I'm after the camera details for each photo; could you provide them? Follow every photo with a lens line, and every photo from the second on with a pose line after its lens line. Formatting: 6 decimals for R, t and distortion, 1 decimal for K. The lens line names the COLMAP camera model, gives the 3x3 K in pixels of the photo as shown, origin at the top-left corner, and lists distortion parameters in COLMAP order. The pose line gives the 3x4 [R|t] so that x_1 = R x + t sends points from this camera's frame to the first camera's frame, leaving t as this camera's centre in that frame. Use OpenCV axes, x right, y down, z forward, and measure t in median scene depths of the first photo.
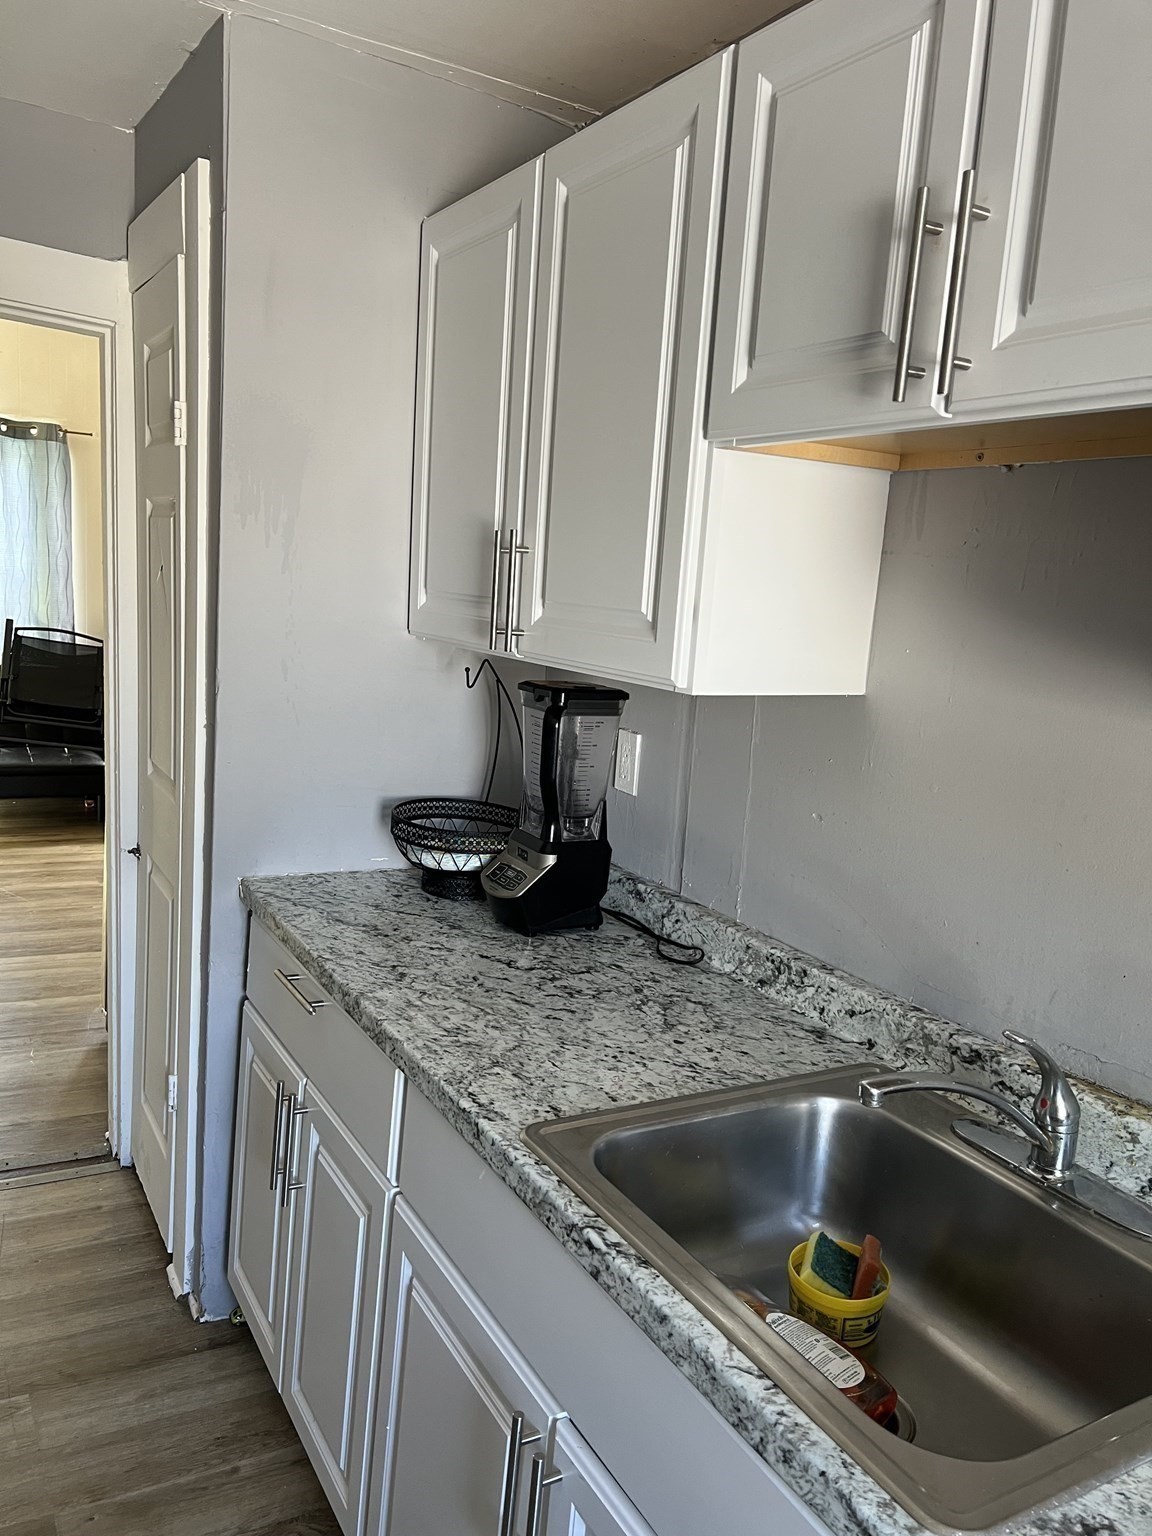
lens RADIAL K [[1151.8, 0, 553.9], [0, 1151.8, 779.1], [0, 0, 1]] dist [0.056845, -0.081100]
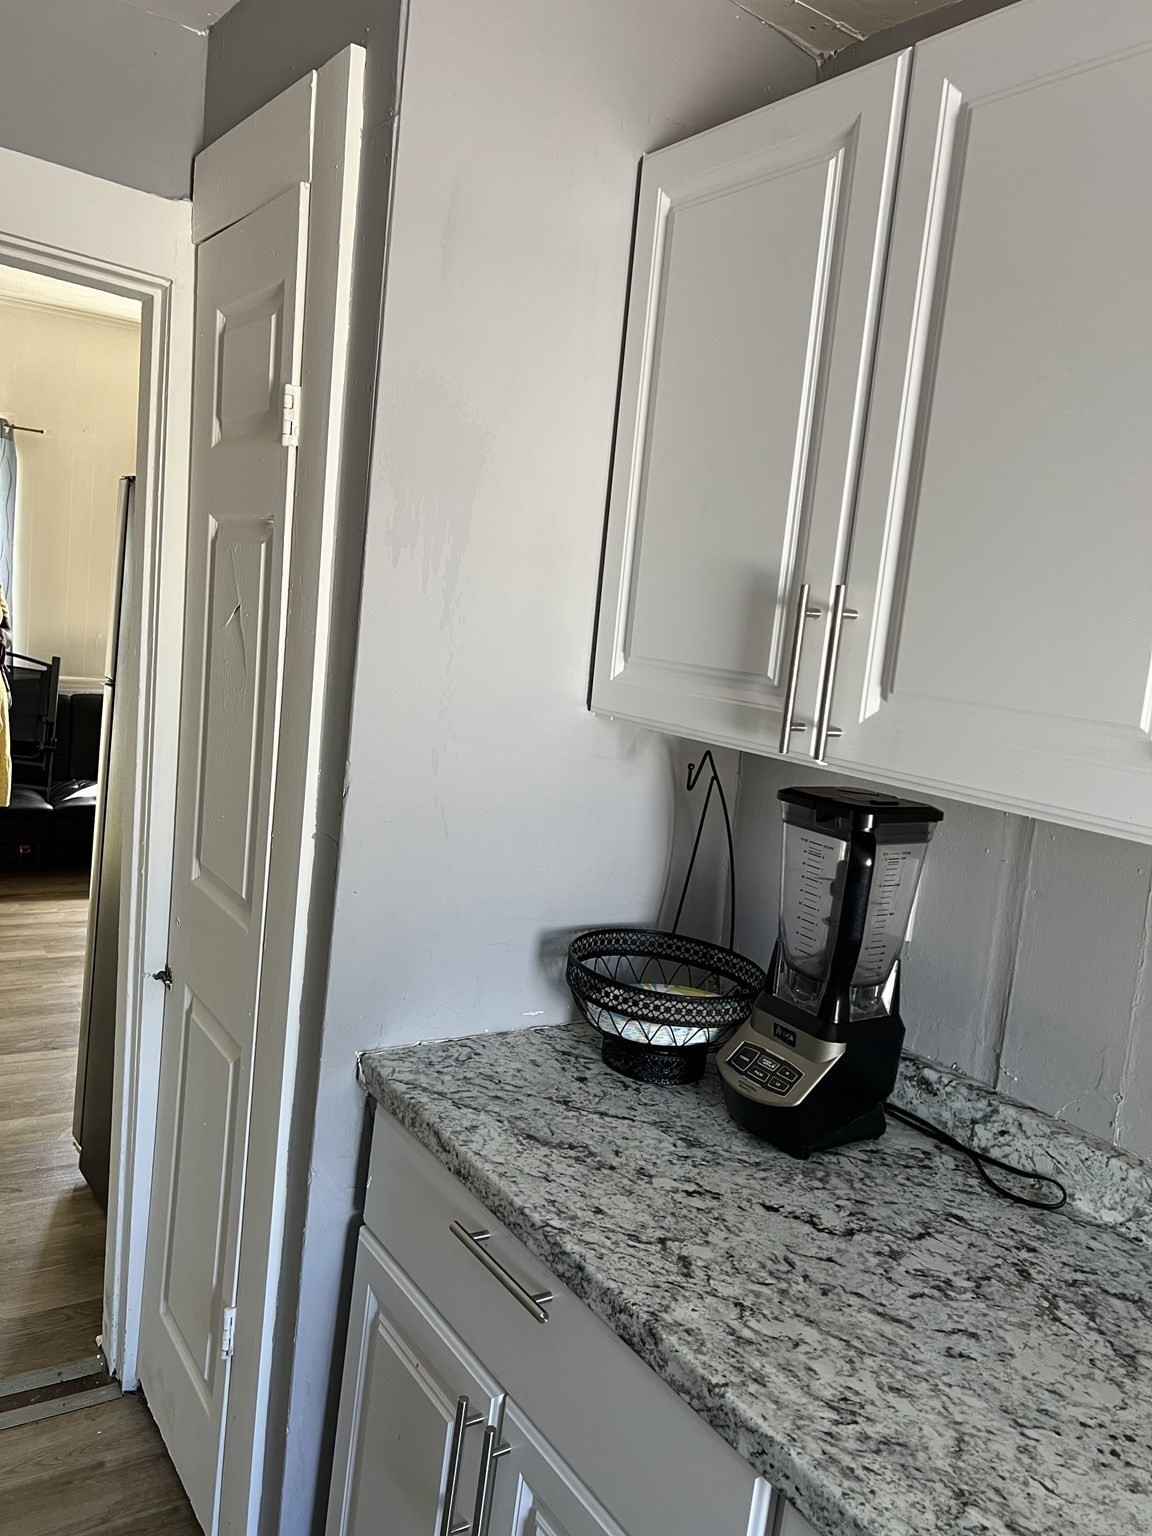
lens RADIAL K [[1159.7, 0, 577.3], [0, 1159.7, 754.1], [0, 0, 1]] dist [0.030913, -0.041524]
pose [[0.995821, 0.020109, 0.089082, -0.251095], [-0.016692, 0.999102, -0.038932, -0.087508], [-0.089785, 0.037282, 0.995263, 0.335550]]
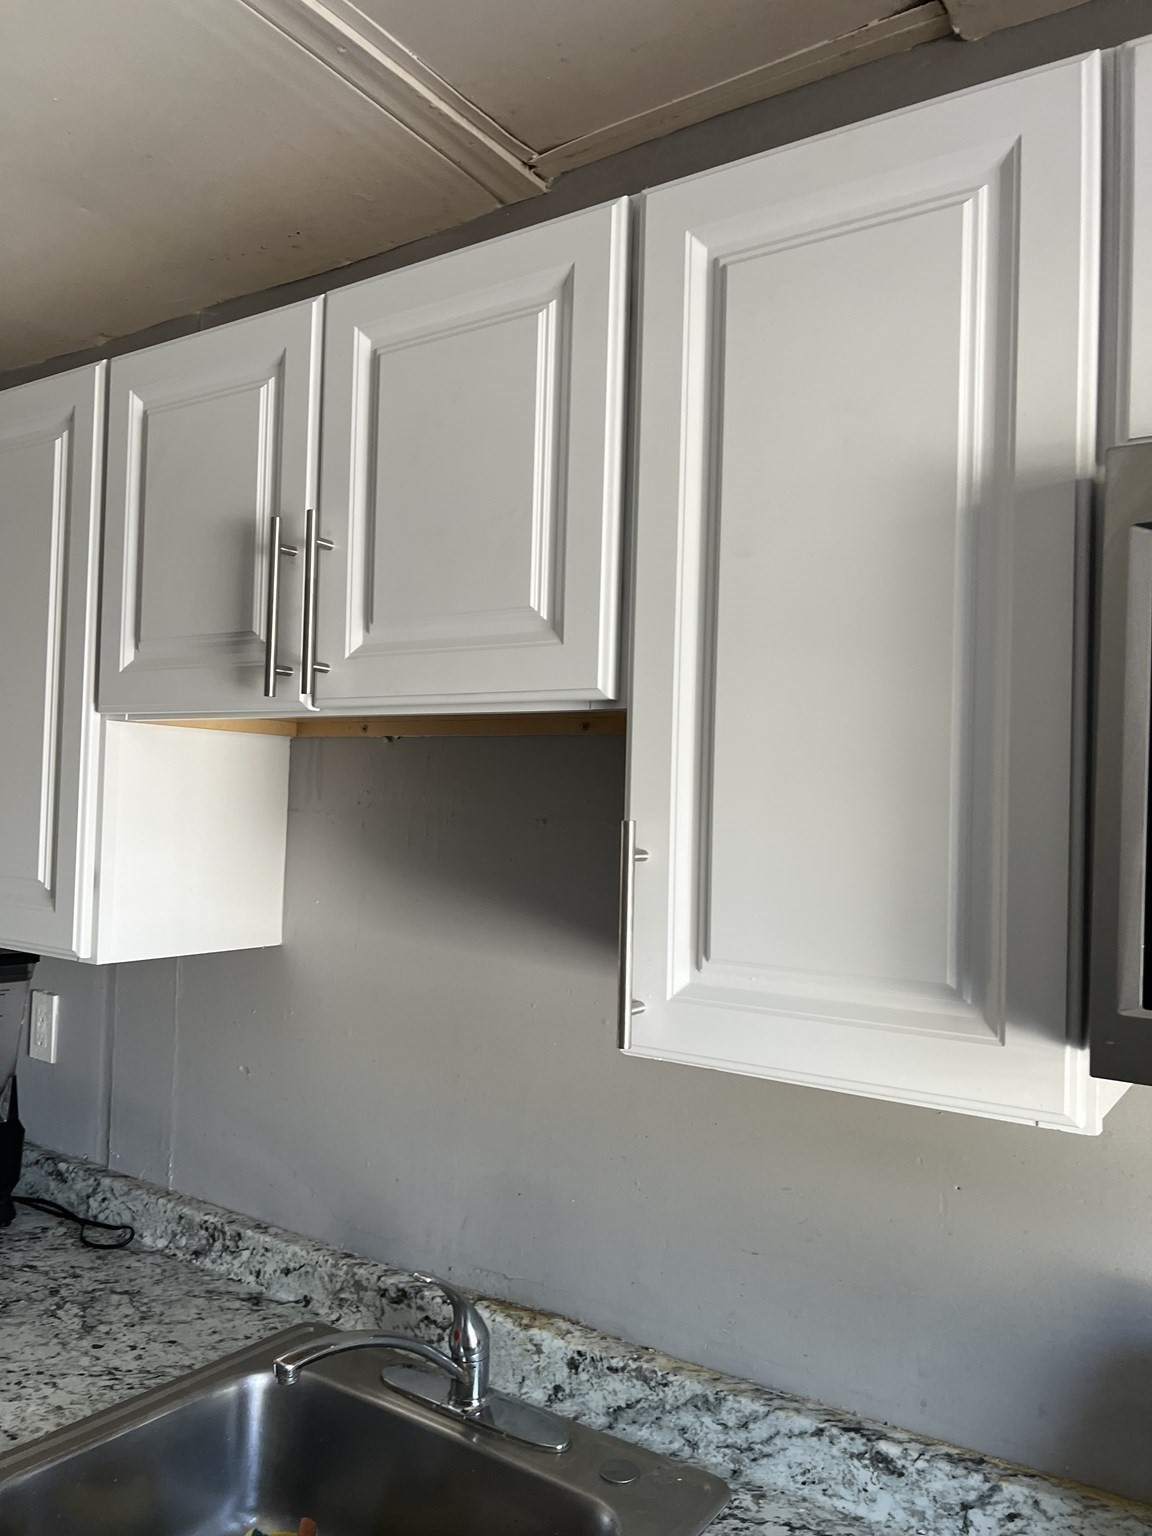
lens RADIAL K [[1157.4, 0, 560.9], [0, 1157.4, 781.3], [0, 0, 1]] dist [0.046803, -0.055147]
pose [[0.898483, -0.023527, 0.438378, 0.037849], [0.099341, 0.983557, -0.150819, -0.032424], [-0.427622, 0.179057, 0.886046, -0.050349]]
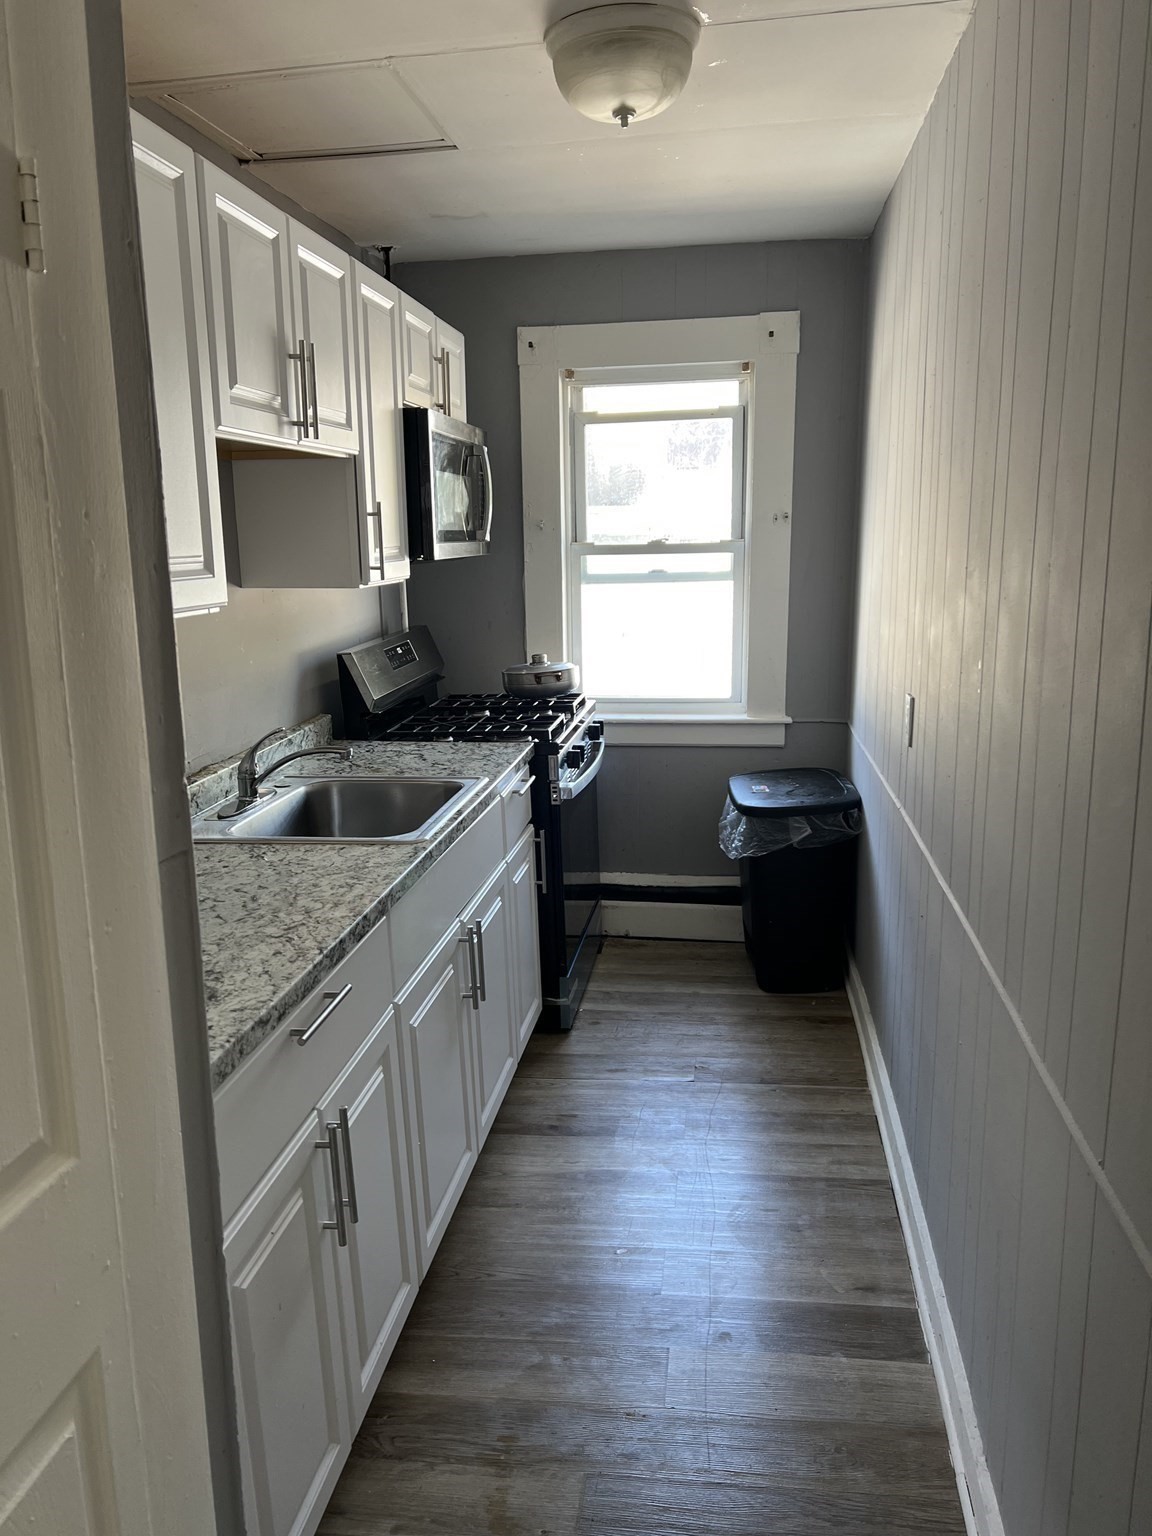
lens RADIAL K [[1160.5, 0, 560.0], [0, 1160.5, 781.0], [0, 0, 1]] dist [0.112717, -0.192445]
pose [[-0.781821, -0.183719, 0.595821, -0.909268], [0.074013, 0.921501, 0.381259, -0.331081], [-0.619094, 0.342175, -0.706851, 1.520608]]
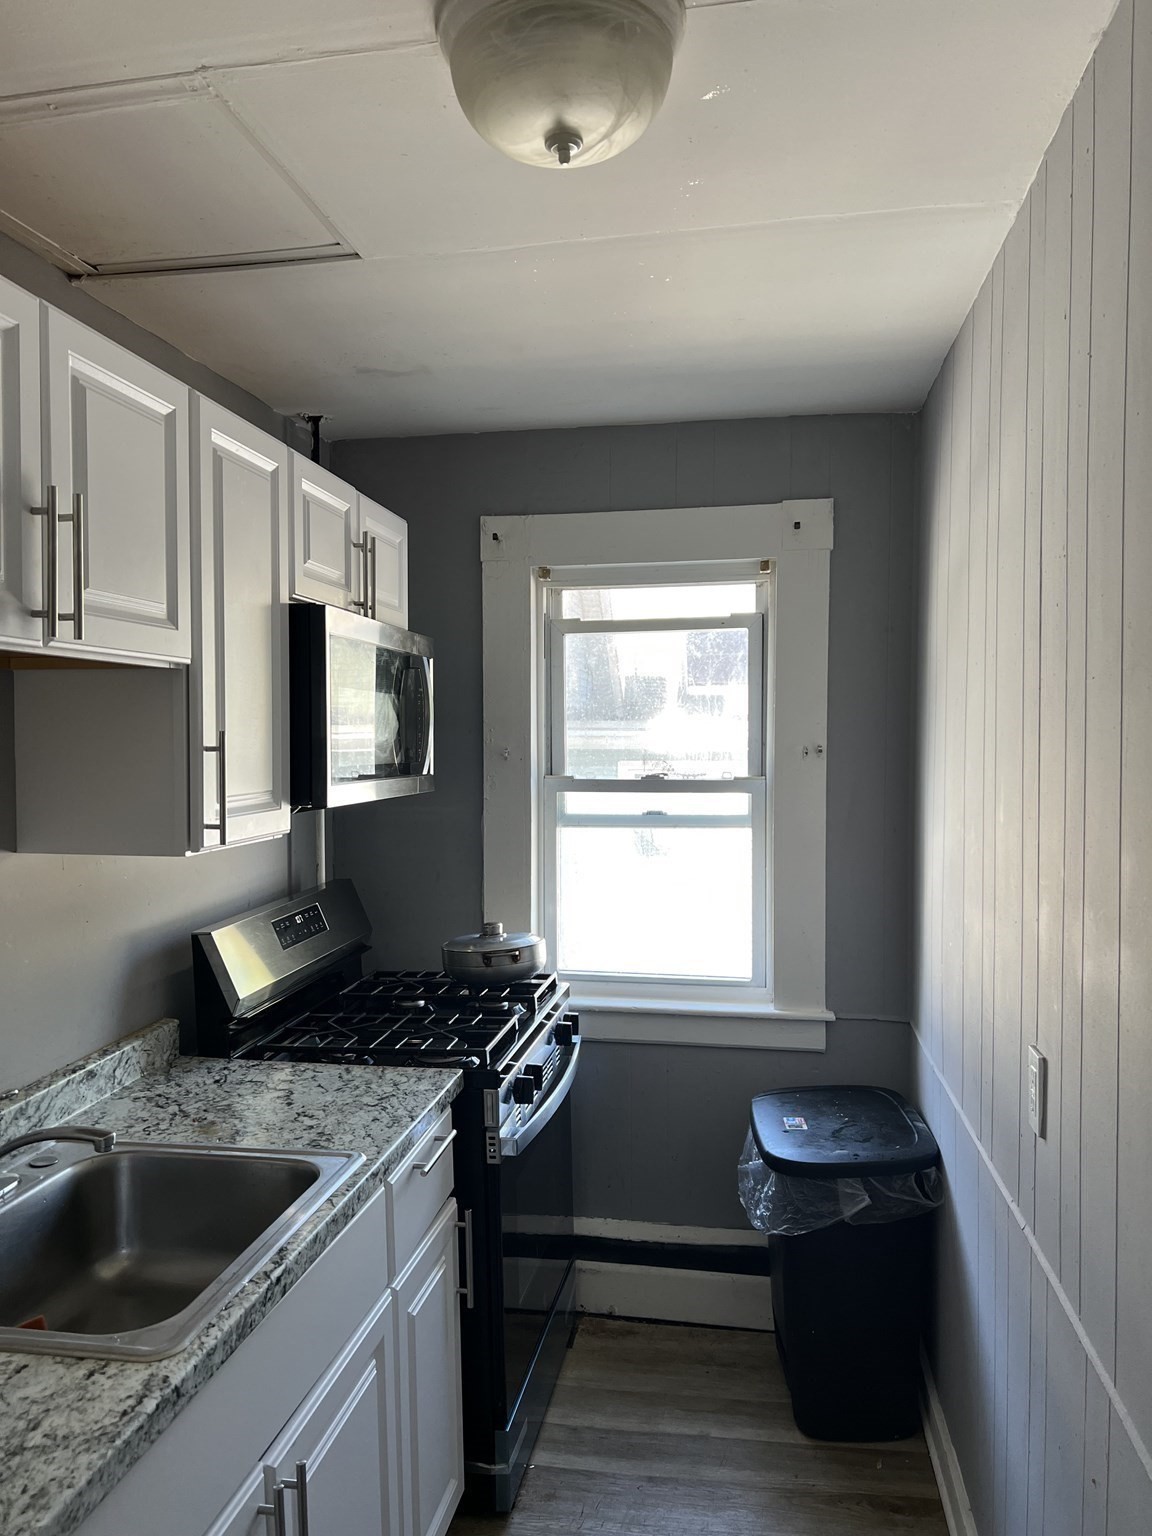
lens RADIAL K [[1158.5, 0, 559.0], [0, 1158.5, 776.2], [0, 0, 1]] dist [0.061218, -0.072885]
pose [[-0.765822, -0.087189, 0.637115, -0.620582], [0.062391, 0.976017, 0.208563, -0.255597], [-0.640019, 0.199472, -0.742015, 1.022071]]
